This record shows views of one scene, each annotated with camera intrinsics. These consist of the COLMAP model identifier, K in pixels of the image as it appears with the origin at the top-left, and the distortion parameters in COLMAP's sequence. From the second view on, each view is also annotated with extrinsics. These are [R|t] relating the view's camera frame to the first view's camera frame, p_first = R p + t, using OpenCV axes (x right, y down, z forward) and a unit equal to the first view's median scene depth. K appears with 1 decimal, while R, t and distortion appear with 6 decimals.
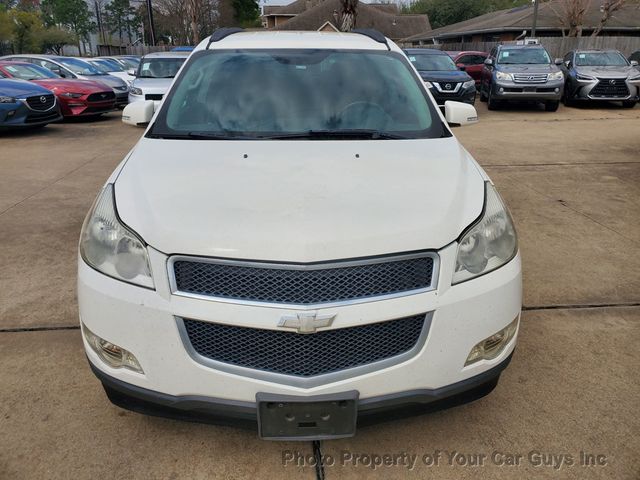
lens RADIAL K [[498.9, 0, 321.6], [0, 498.9, 237.3], [0, 0, 1]] dist [0.015458, 0.007625]
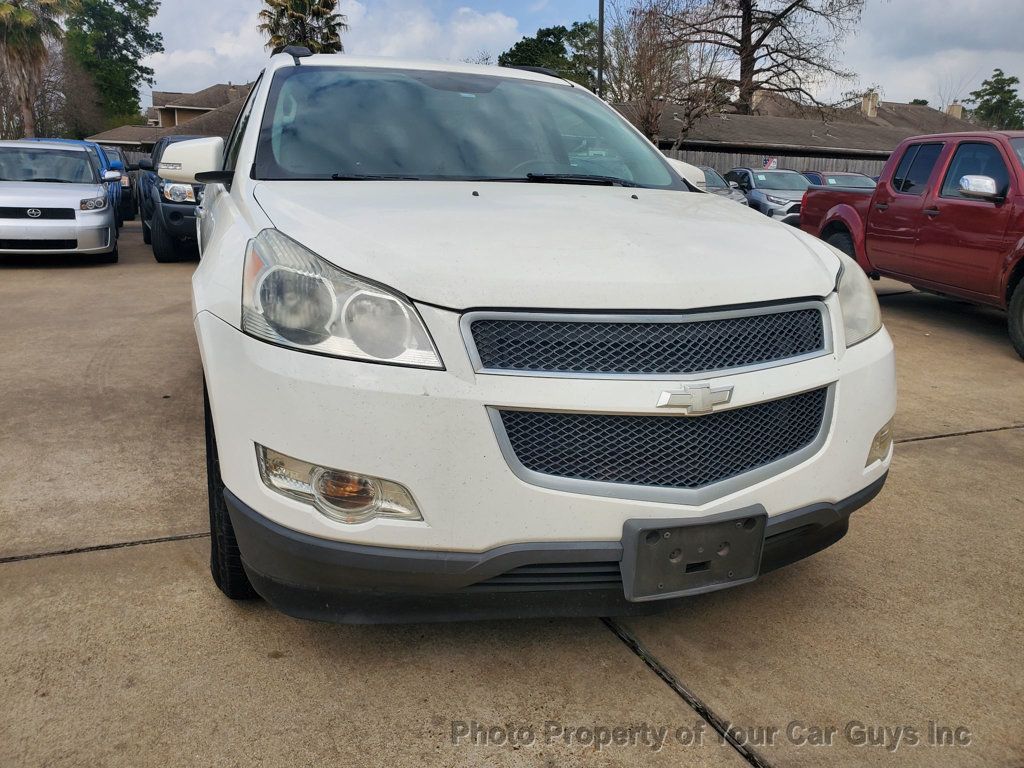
lens RADIAL K [[803.5, 0, 509.6], [0, 803.5, 382.4], [0, 0, 1]] dist [0.007467, 0.012597]
pose [[0.951747, -0.051309, 0.302564, -0.417218], [0.083263, 0.992116, -0.093669, 0.165239], [-0.295372, 0.114342, 0.948515, 0.058139]]
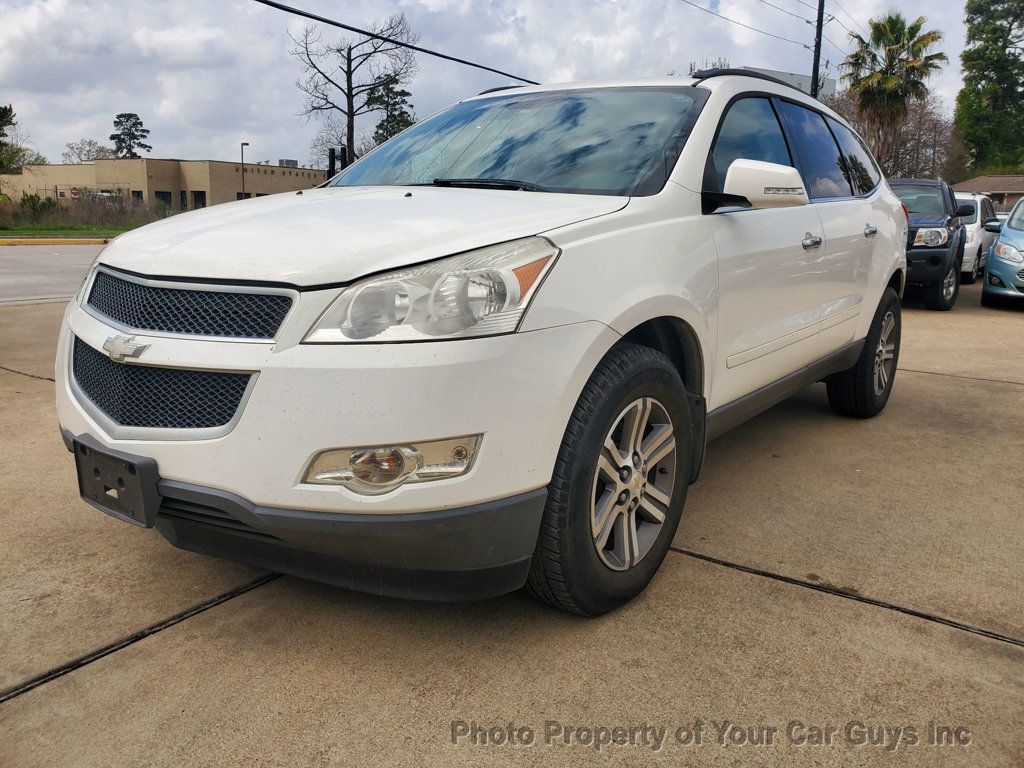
lens RADIAL K [[803.5, 0, 509.6], [0, 803.5, 382.4], [0, 0, 1]] dist [0.007467, 0.012597]
pose [[0.770073, 0.149124, -0.620282, 0.864844], [-0.244698, 0.966973, -0.071316, 0.119516], [0.589161, 0.206700, 0.781130, 0.288718]]
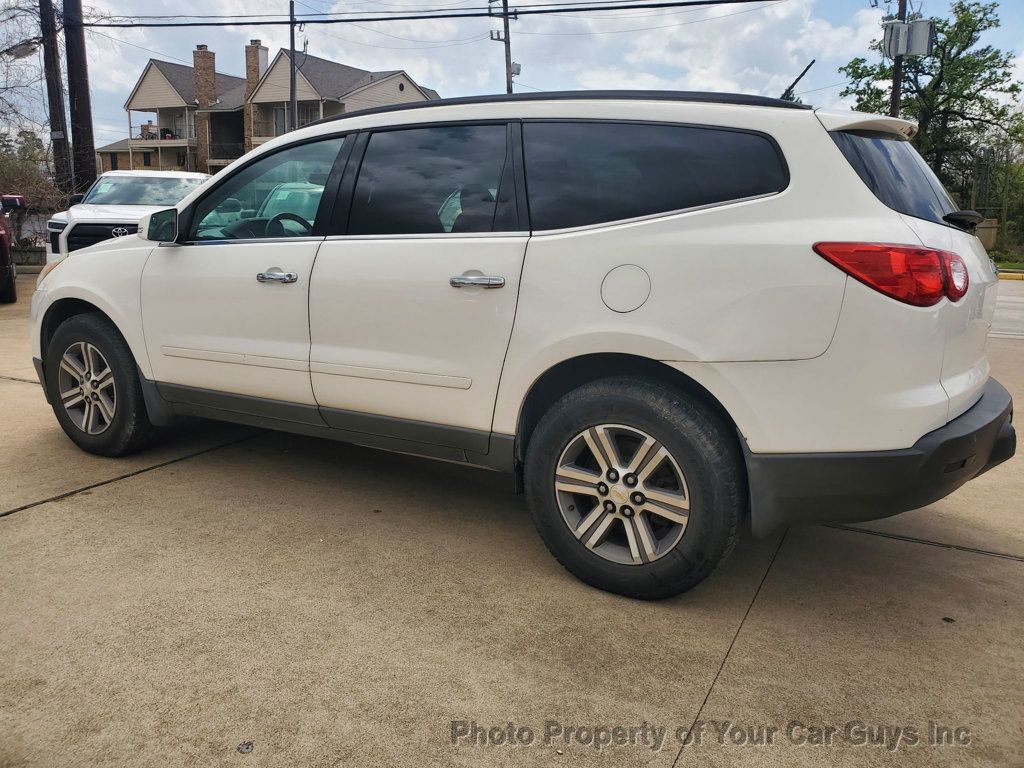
lens RADIAL K [[785.9, 0, 518.4], [0, 785.9, 379.9], [0, 0, 1]] dist [0.031664, -0.004132]
pose [[-0.542542, 0.158920, -0.824859, 1.355304], [-0.308354, 0.875717, 0.371534, -0.883715], [0.781387, 0.455922, -0.426109, 2.764325]]
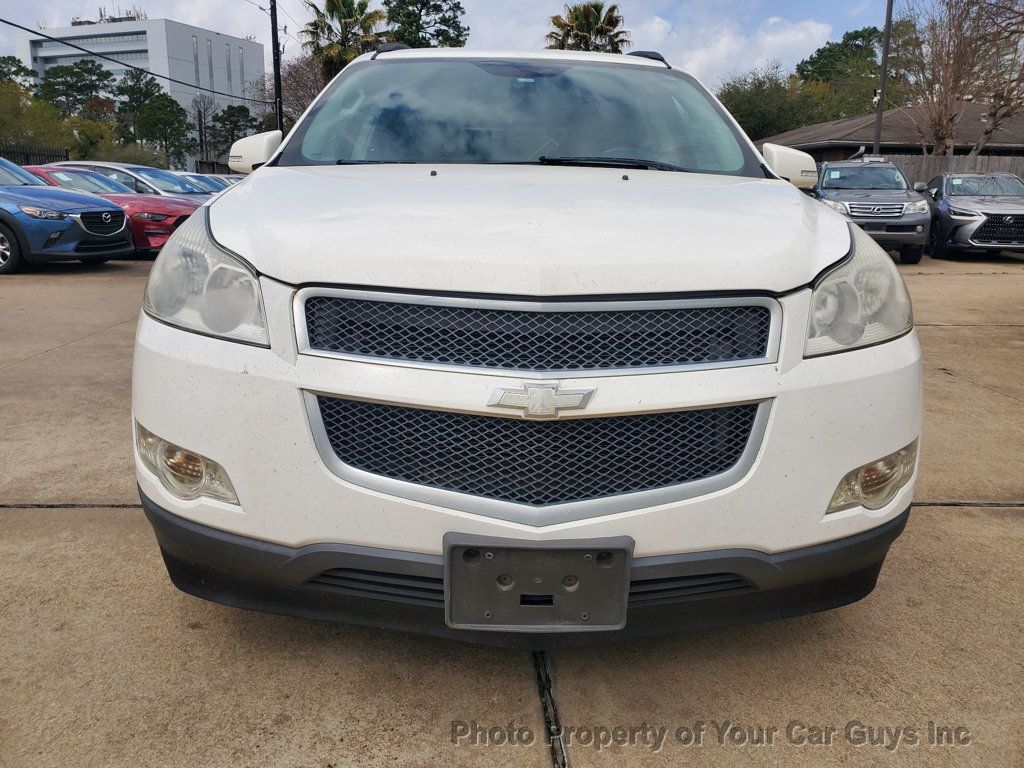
lens RADIAL K [[802.6, 0, 515.0], [0, 802.6, 388.4], [0, 0, 1]] dist [0.011010, 0.008736]
pose [[0.999378, 0.025699, -0.024142, -0.027767], [-0.028299, 0.993032, -0.114394, 0.188138], [0.021034, 0.115006, 0.993142, 0.090558]]
